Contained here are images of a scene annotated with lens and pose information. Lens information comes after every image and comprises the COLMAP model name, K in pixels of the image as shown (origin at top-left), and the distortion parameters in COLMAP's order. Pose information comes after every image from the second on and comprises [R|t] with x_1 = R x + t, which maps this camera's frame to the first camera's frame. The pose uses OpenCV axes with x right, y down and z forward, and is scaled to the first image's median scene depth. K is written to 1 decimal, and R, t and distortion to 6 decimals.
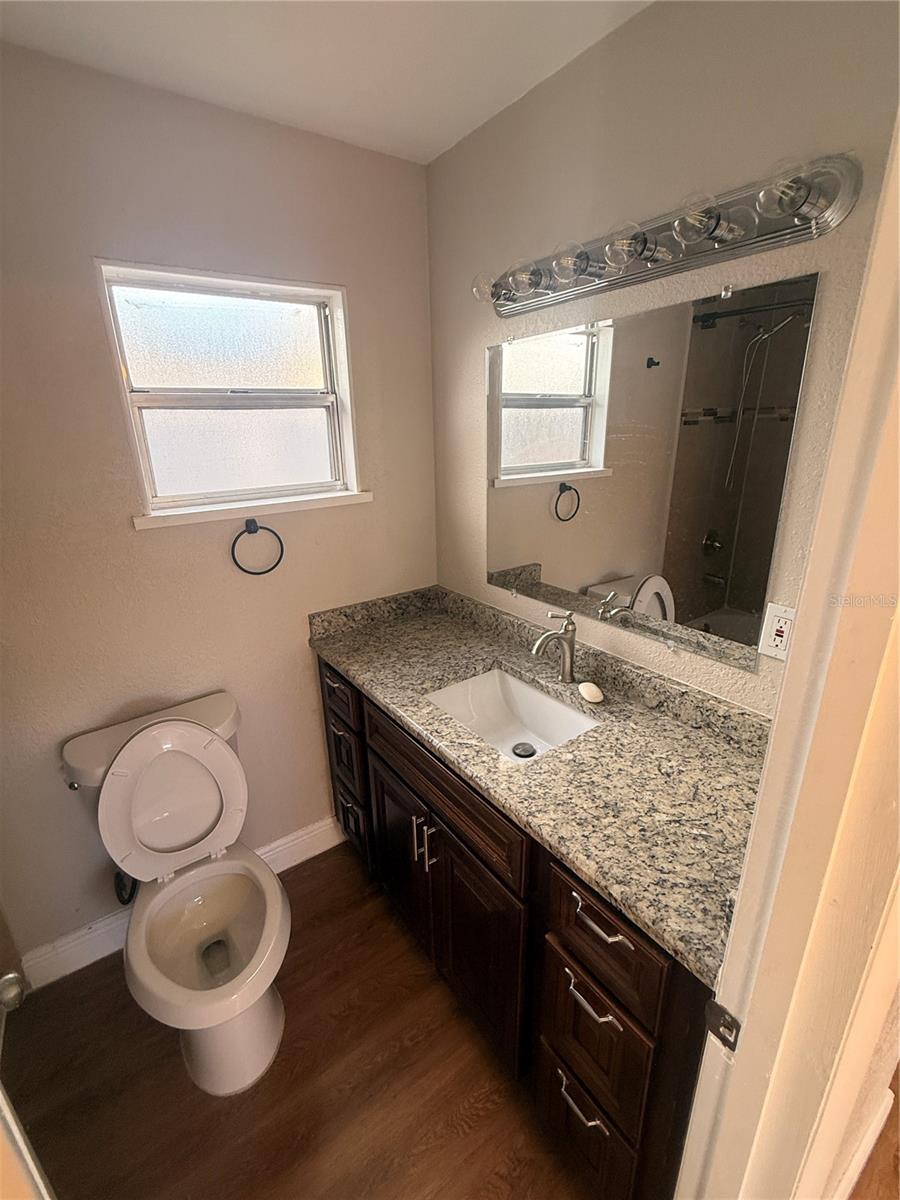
lens RADIAL K [[517.3, 0, 450.0], [0, 517.3, 600.0], [0, 0, 1]] dist [0.000700, -0.000409]
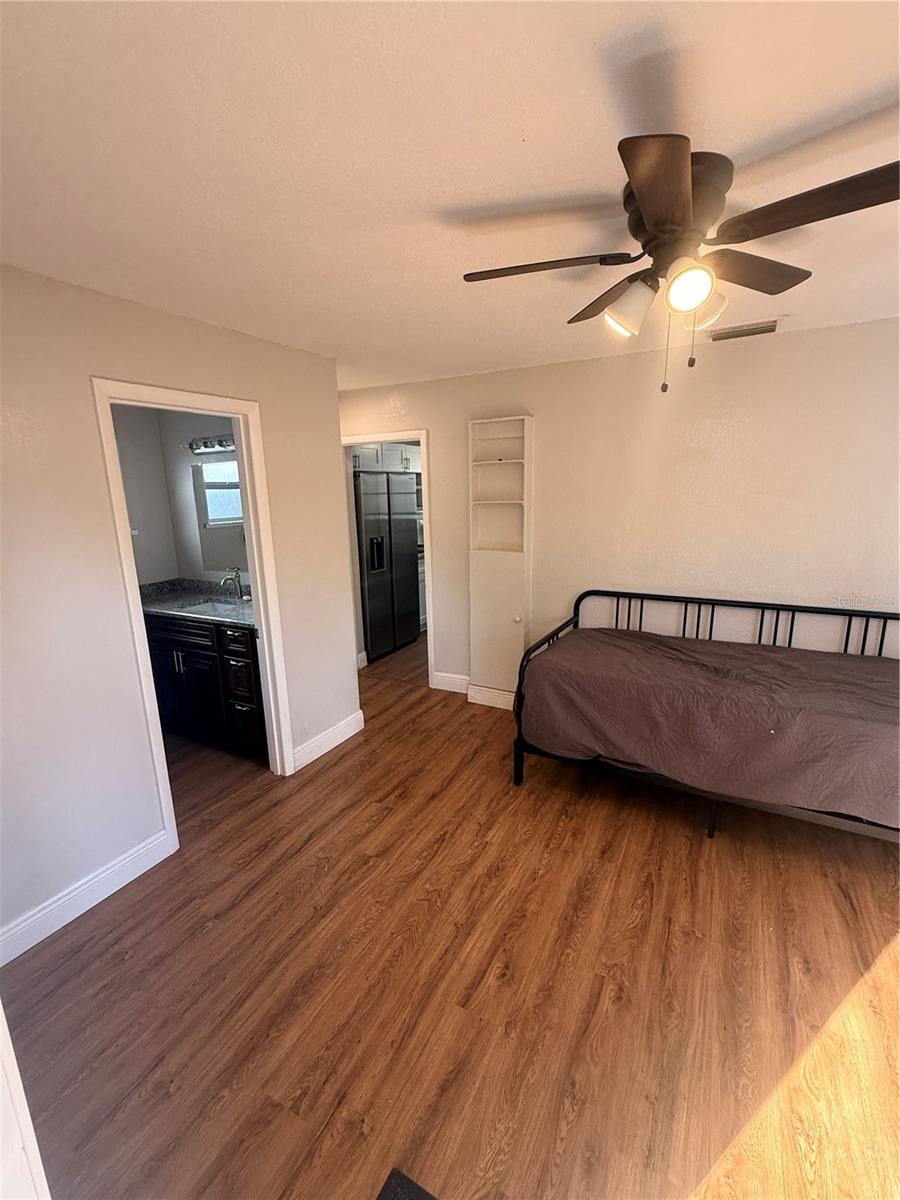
lens RADIAL K [[517.3, 0, 450.0], [0, 517.3, 600.0], [0, 0, 1]] dist [0.000700, -0.000409]
pose [[0.899111, -0.097639, 0.426692, 0.064009], [0.148654, 0.984979, -0.087849, 0.444812], [-0.411705, 0.142416, 0.900120, -1.372715]]
